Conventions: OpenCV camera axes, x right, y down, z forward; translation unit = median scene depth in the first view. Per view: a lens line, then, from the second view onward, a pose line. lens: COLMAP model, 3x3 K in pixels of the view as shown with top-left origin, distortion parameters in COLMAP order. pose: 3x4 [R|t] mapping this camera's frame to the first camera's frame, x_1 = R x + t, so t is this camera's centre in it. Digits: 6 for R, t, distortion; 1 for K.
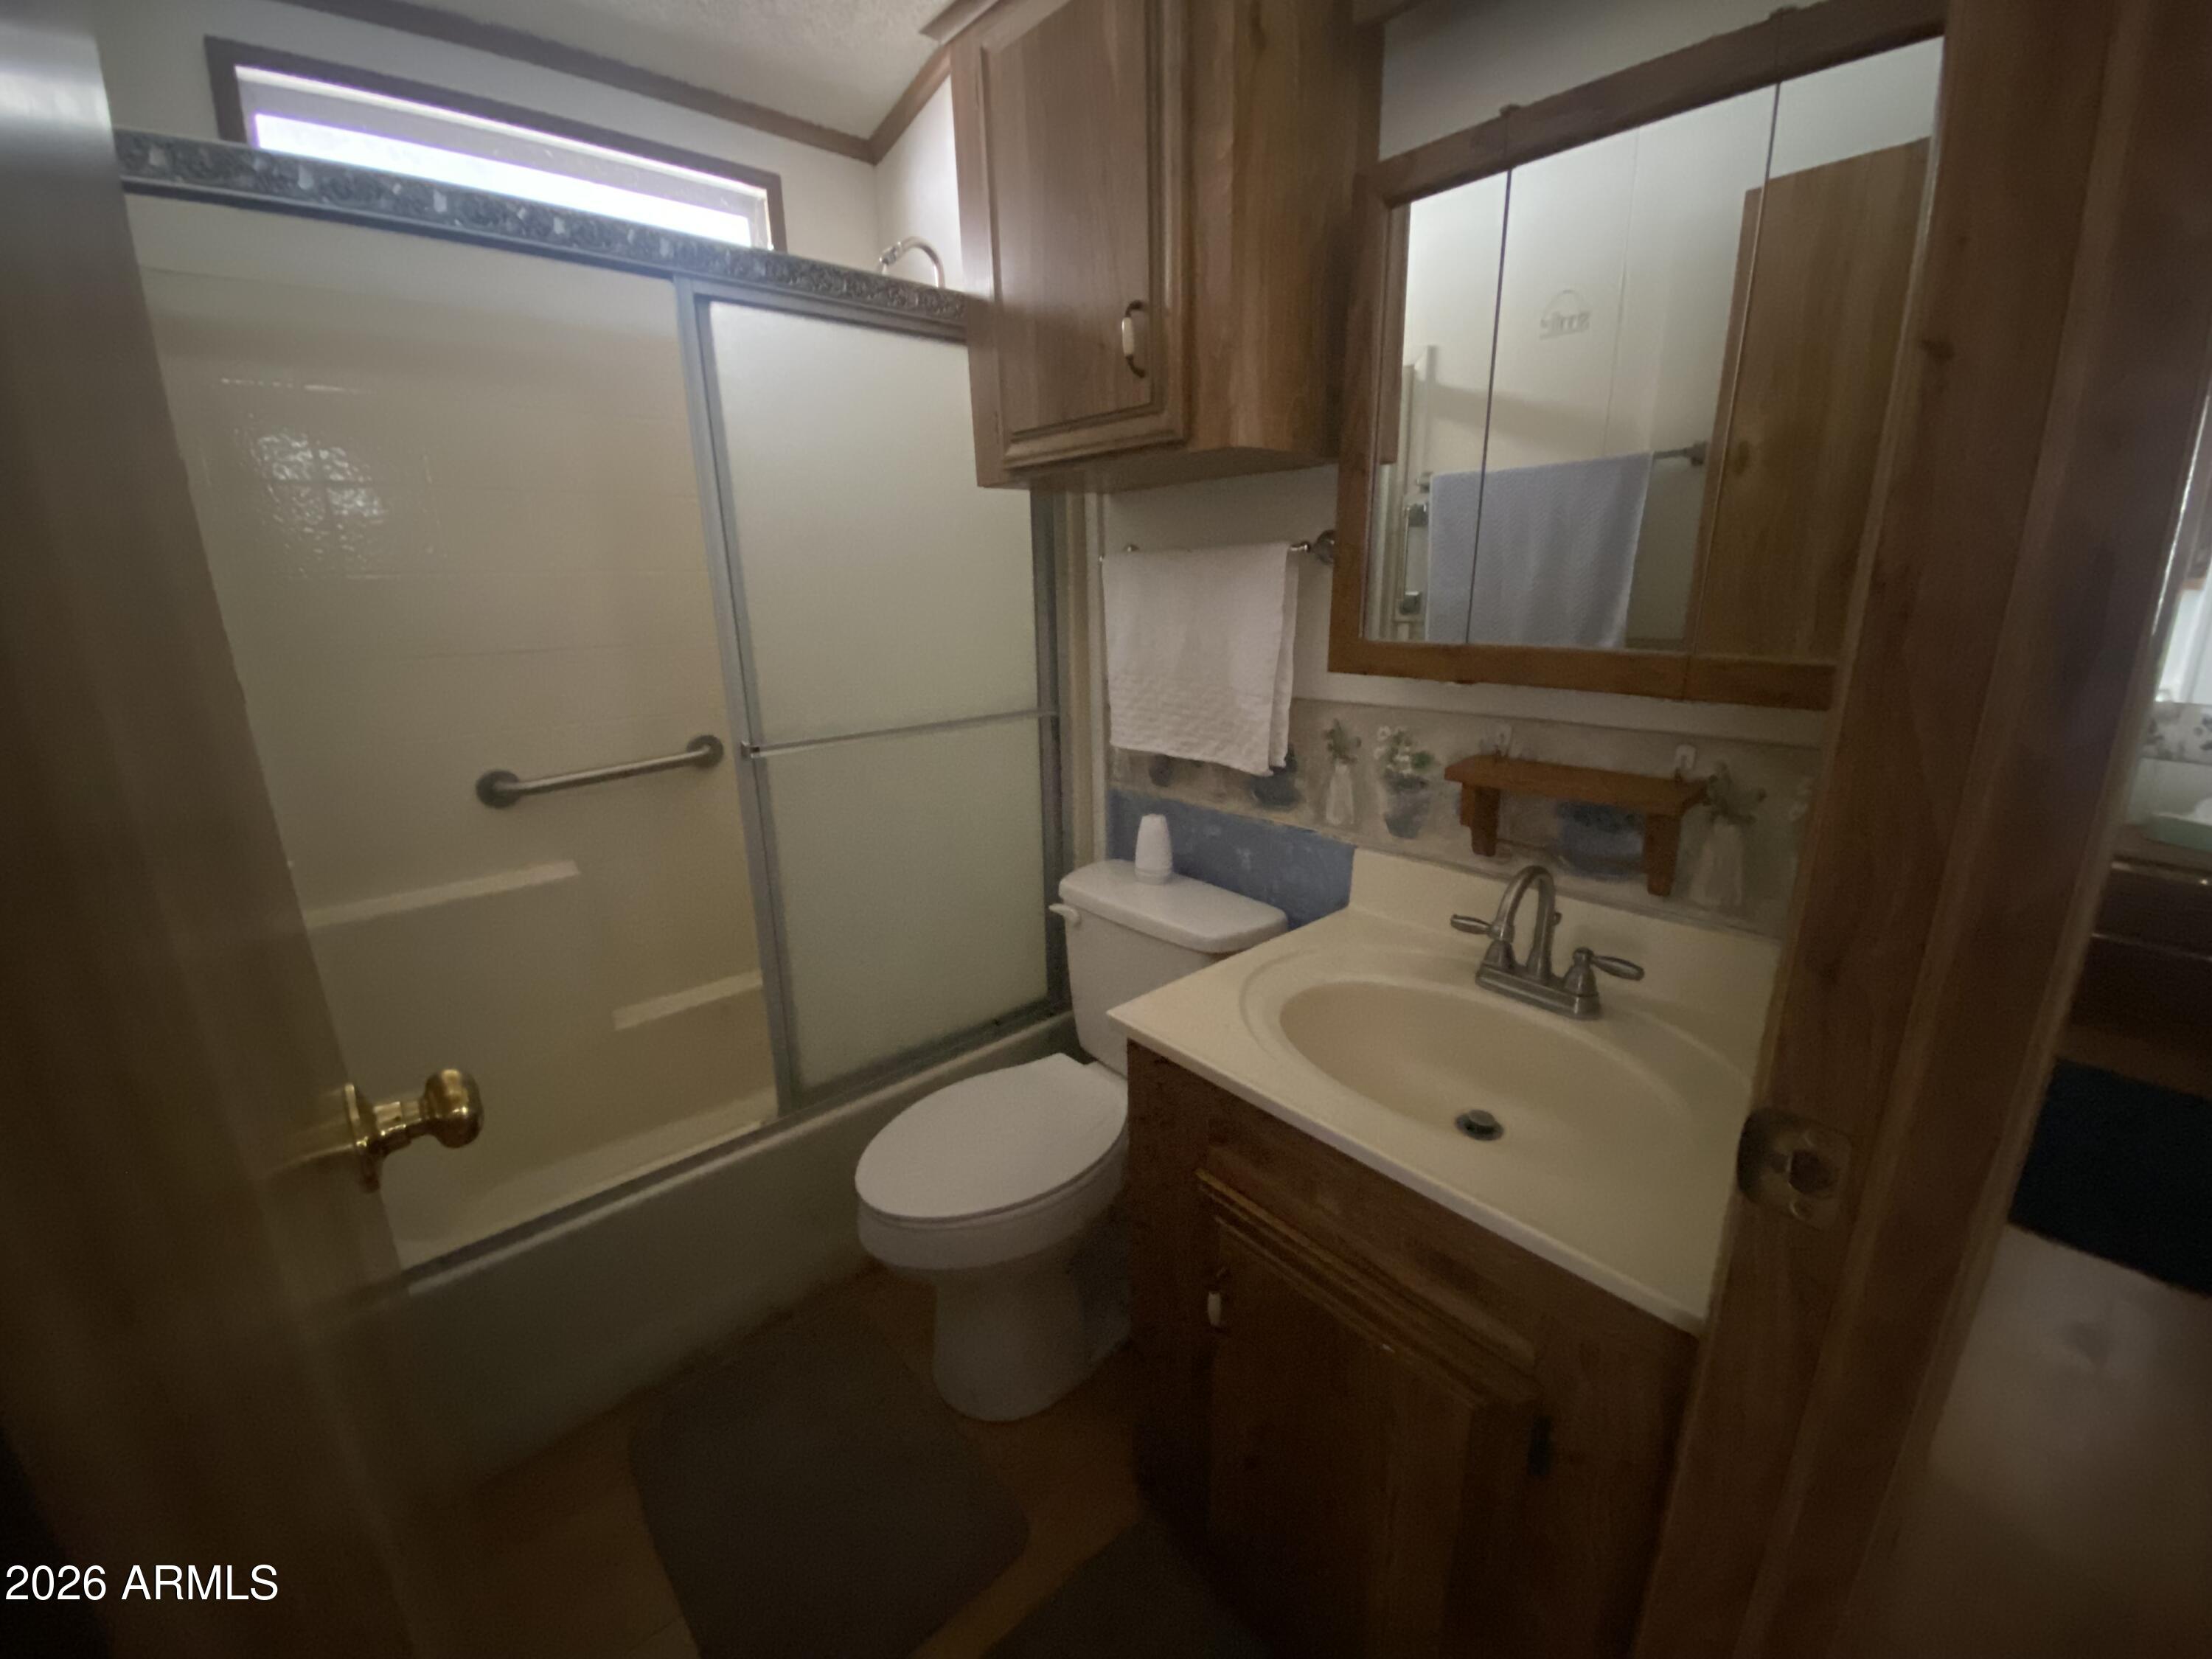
lens RADIAL K [[894.9, 0, 1107.9], [0, 894.9, 822.5], [0, 0, 1]] dist [0.017737, -0.021637]
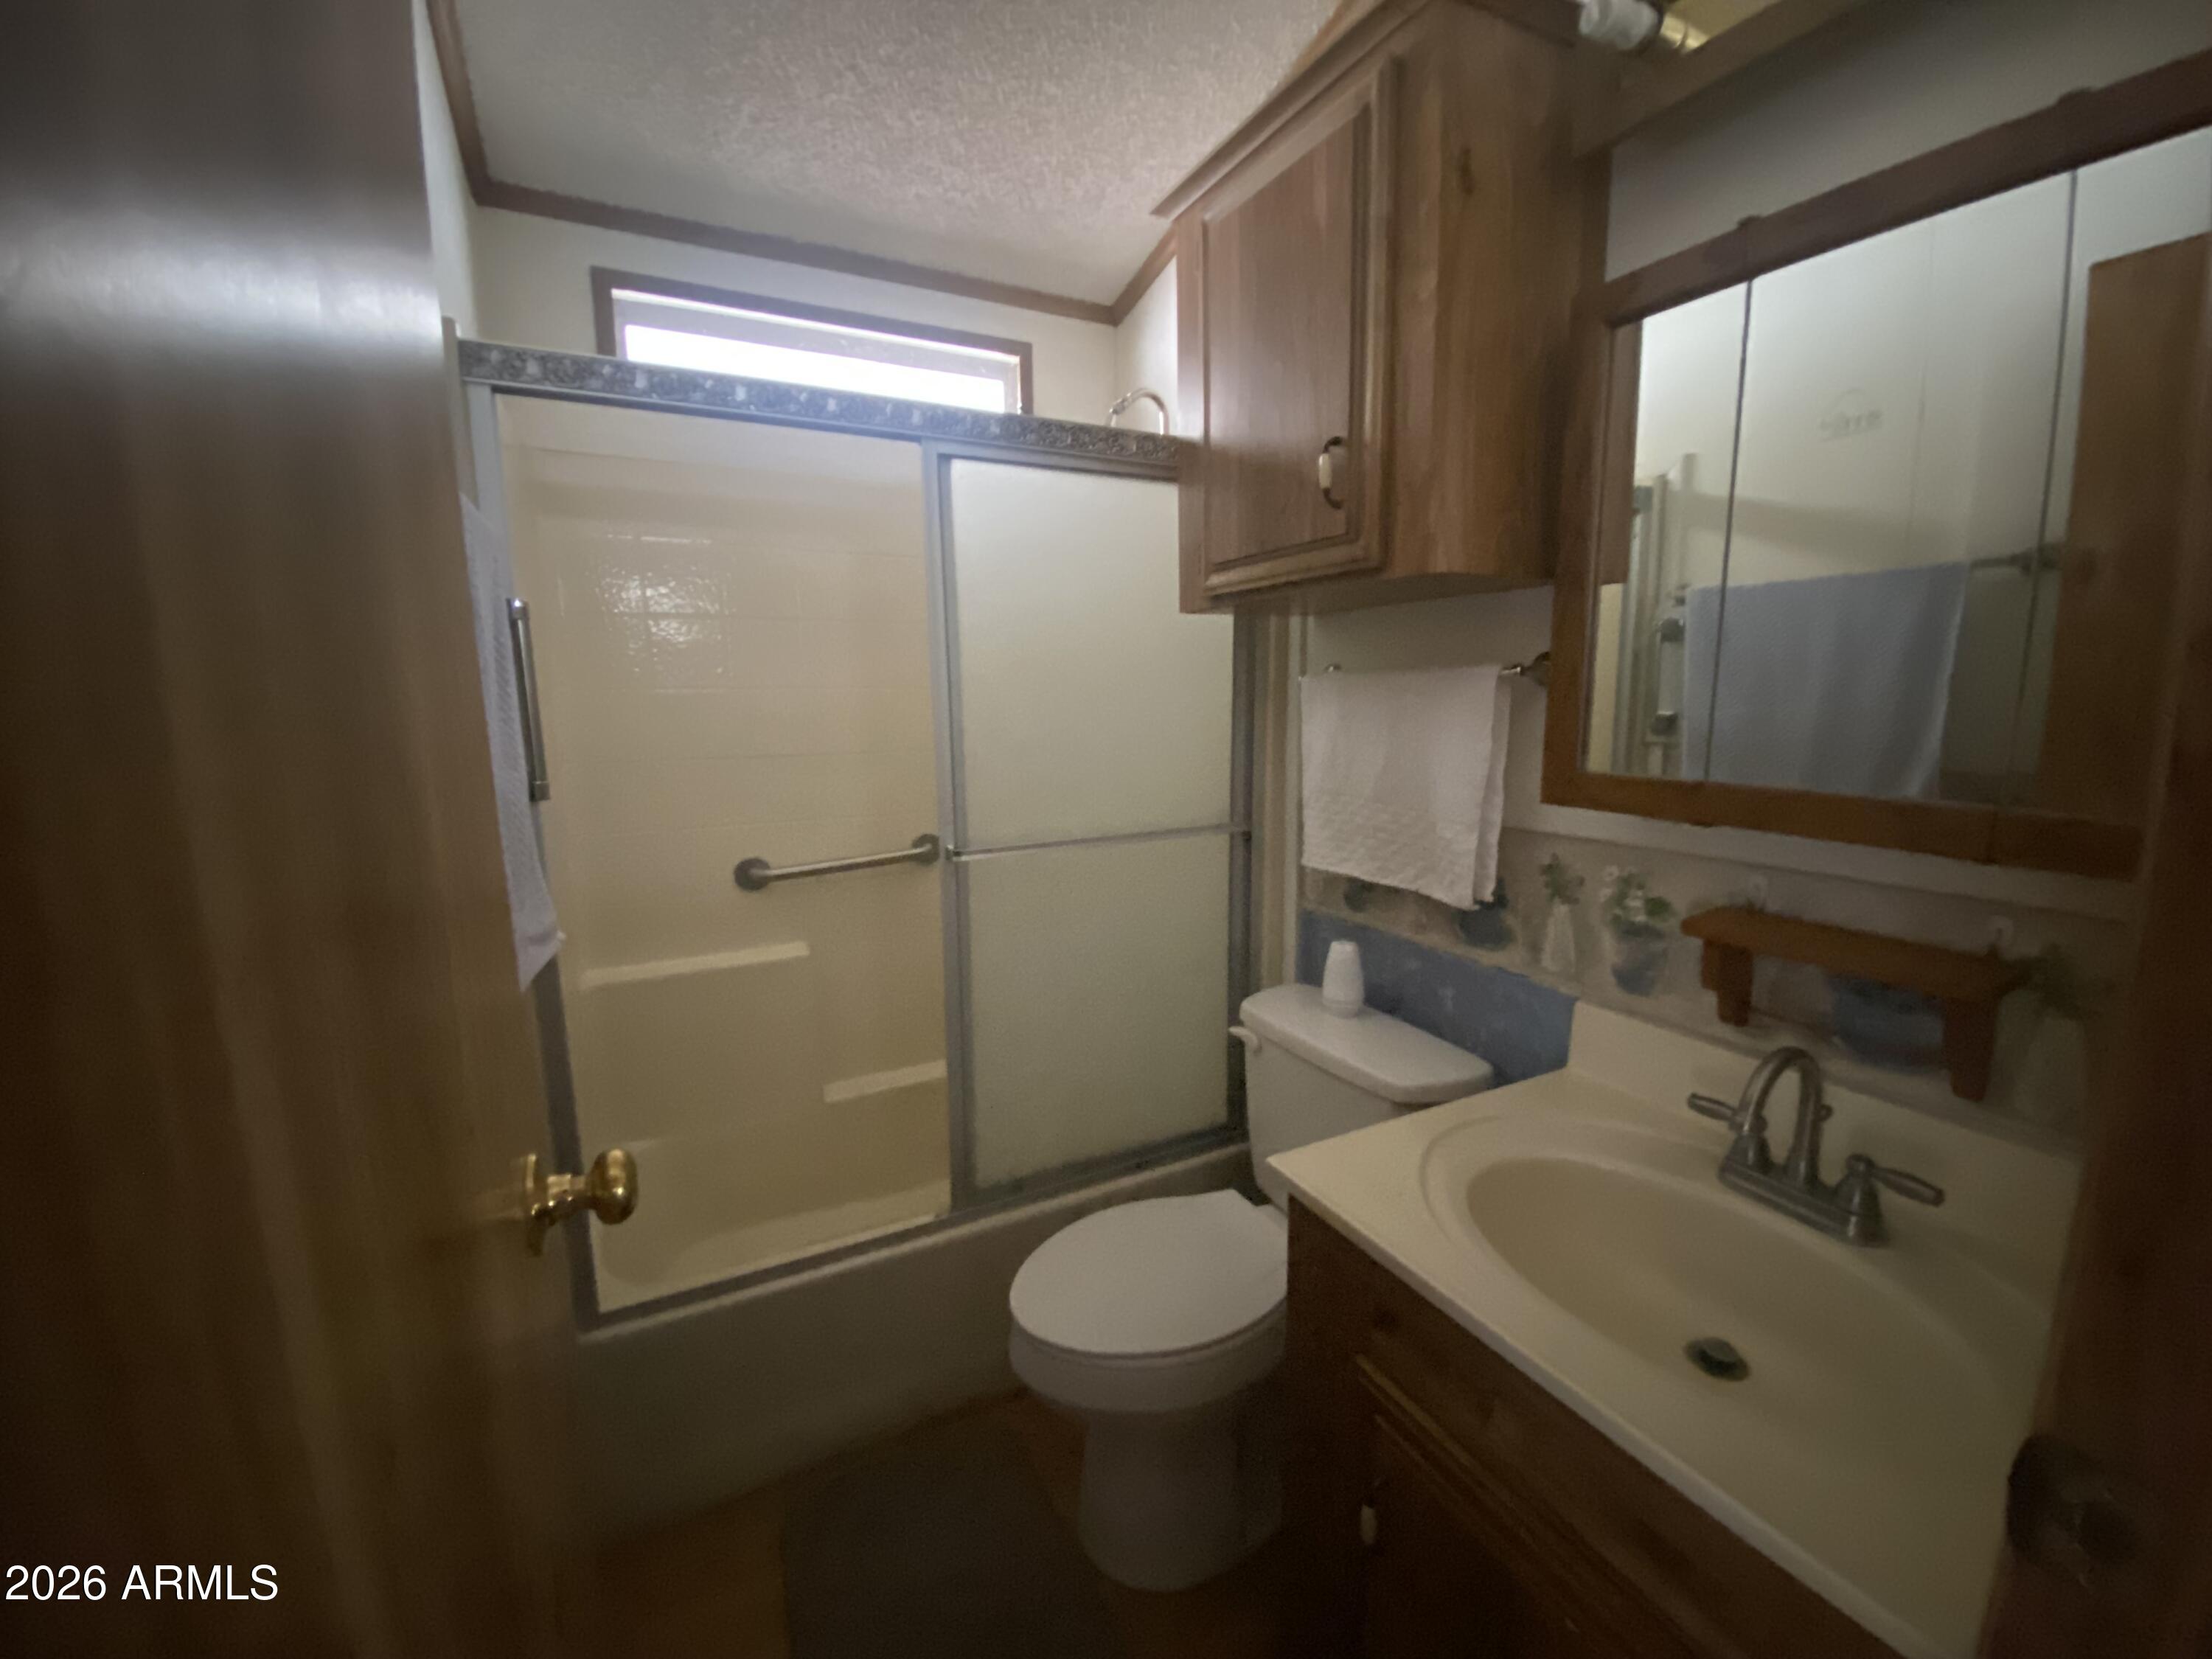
lens RADIAL K [[894.9, 0, 1107.9], [0, 894.9, 822.5], [0, 0, 1]] dist [0.017737, -0.021637]
pose [[0.967873, 0.044581, -0.247457, 0.043236], [-0.072270, 0.991952, -0.103962, -0.021121], [0.240831, 0.118506, 0.963305, 0.012495]]
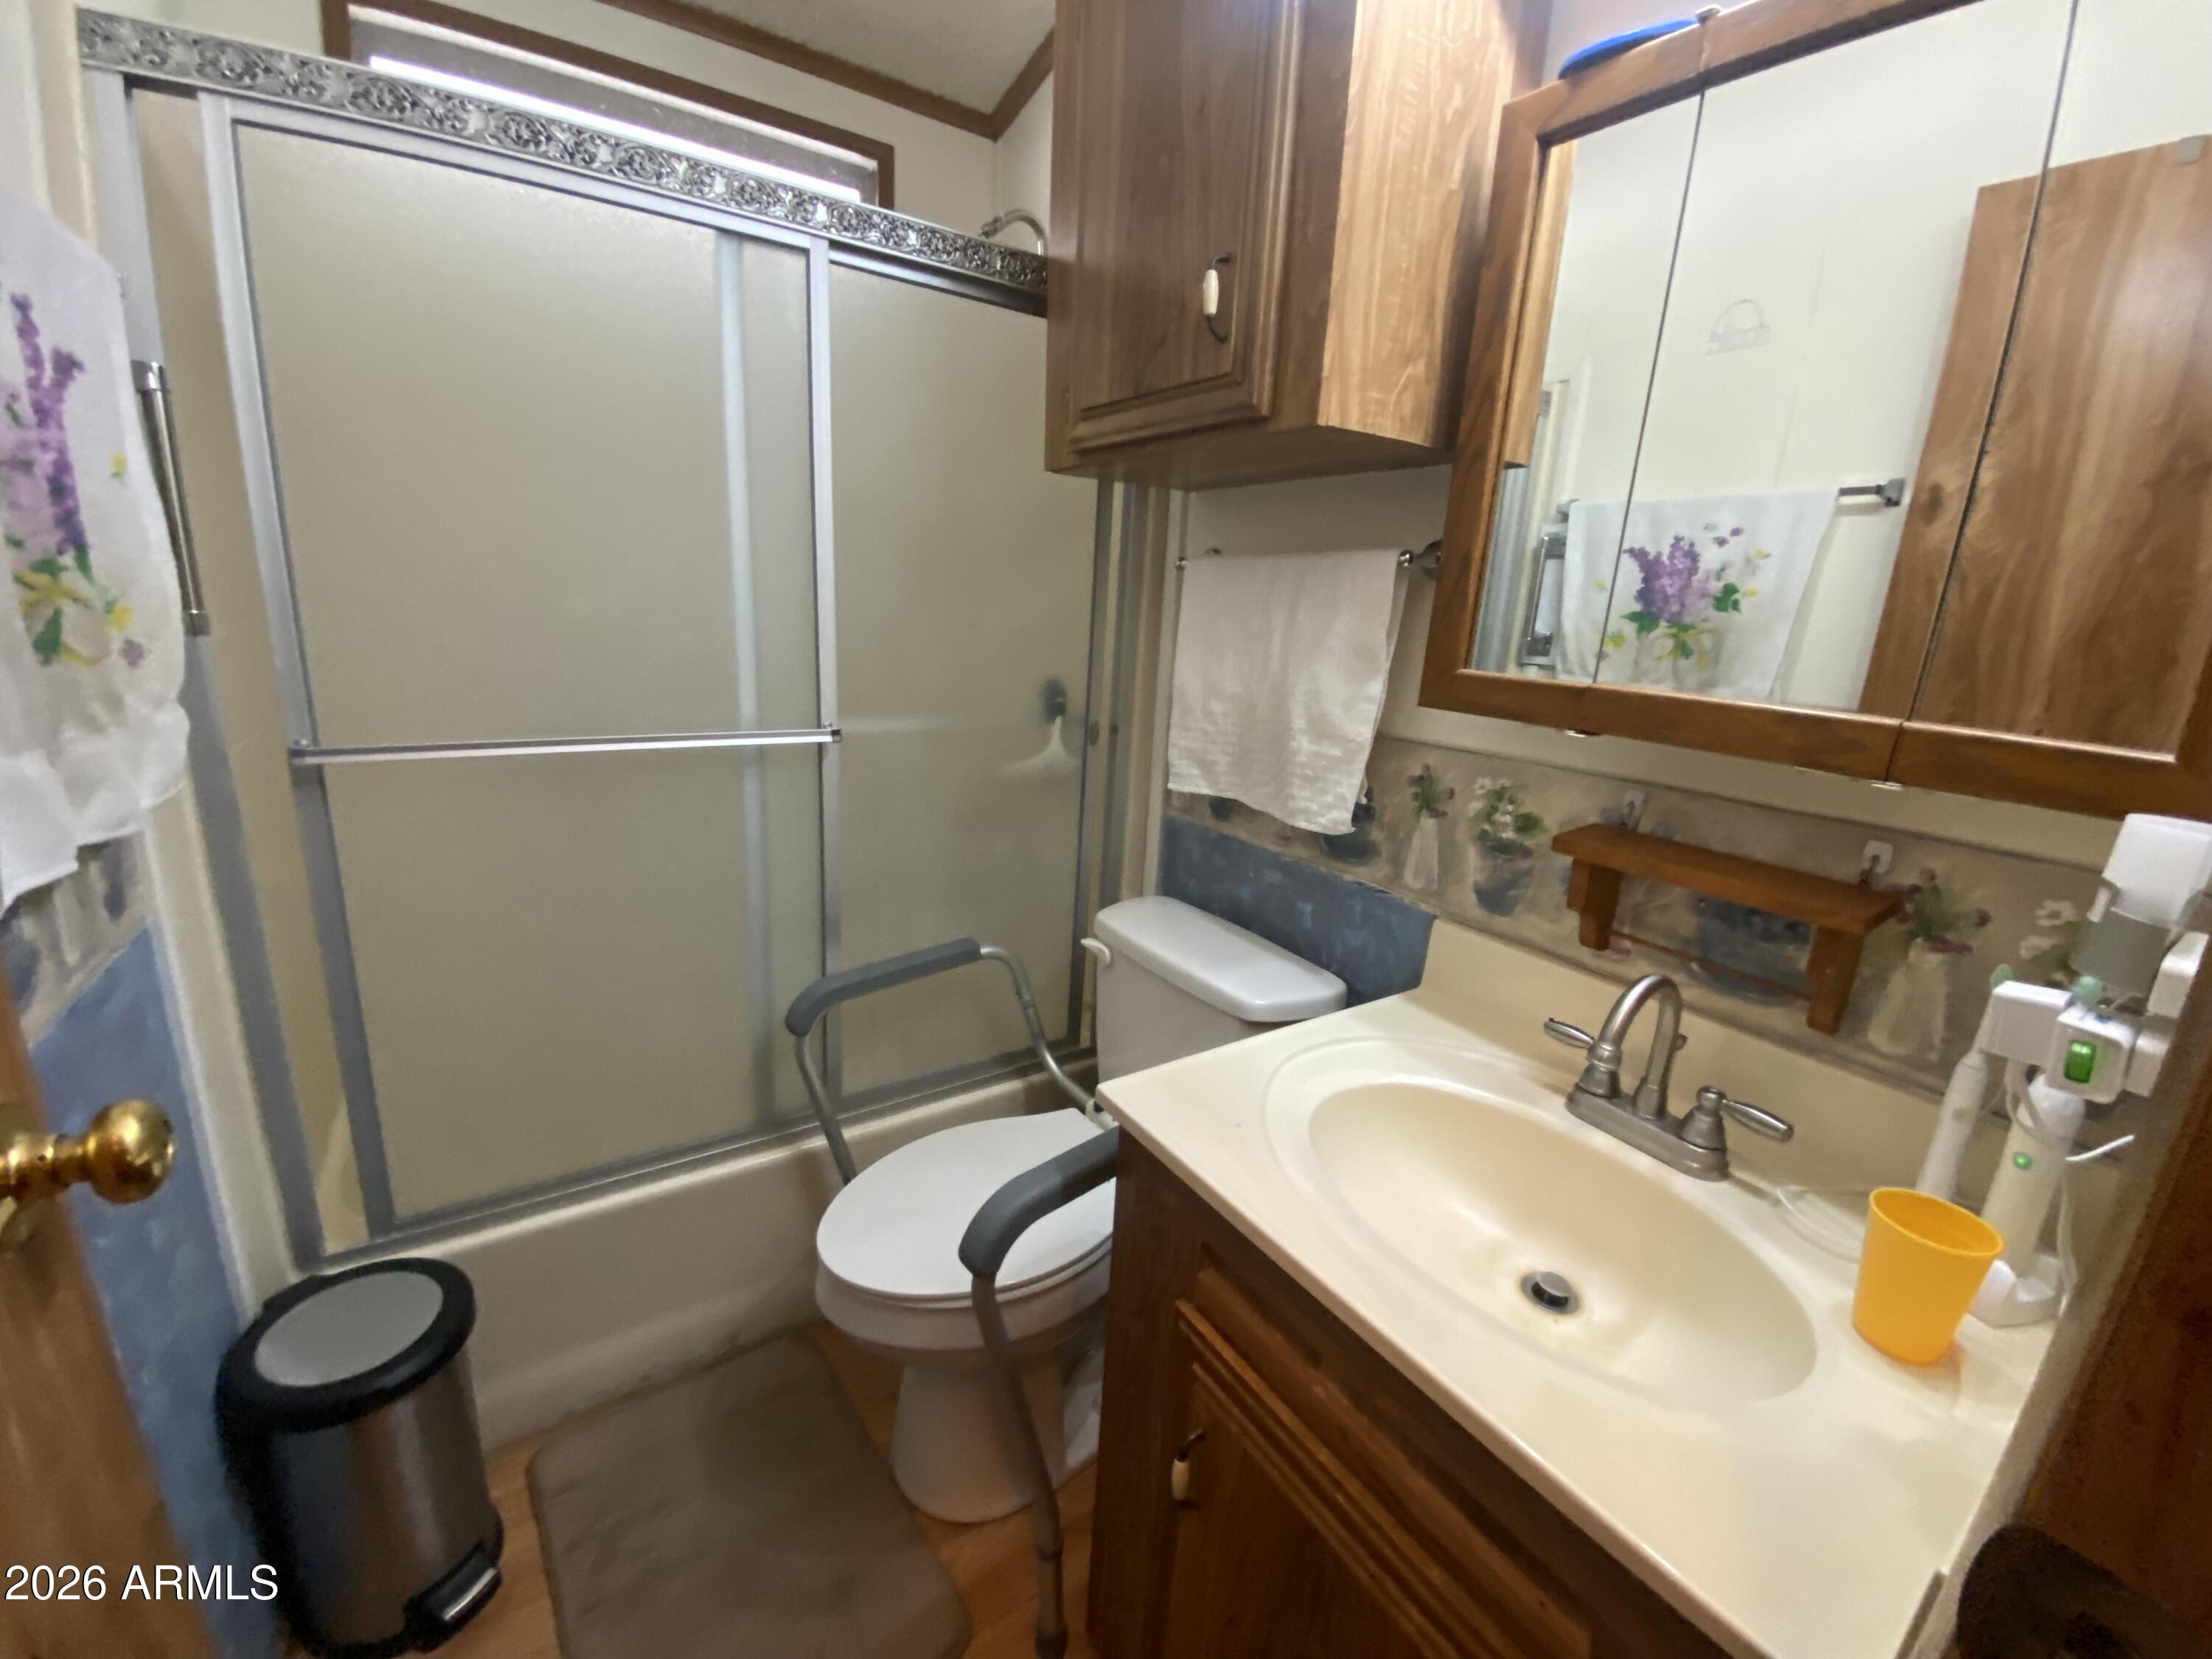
lens RADIAL K [[894.3, 0, 1099.3], [0, 894.3, 823.5], [0, 0, 1]] dist [0.021254, -0.029193]
pose [[0.987164, 0.105029, -0.120314, 0.060428], [-0.107616, 0.994076, -0.015198, -0.013908], [0.118005, 0.027950, 0.992620, 0.130902]]
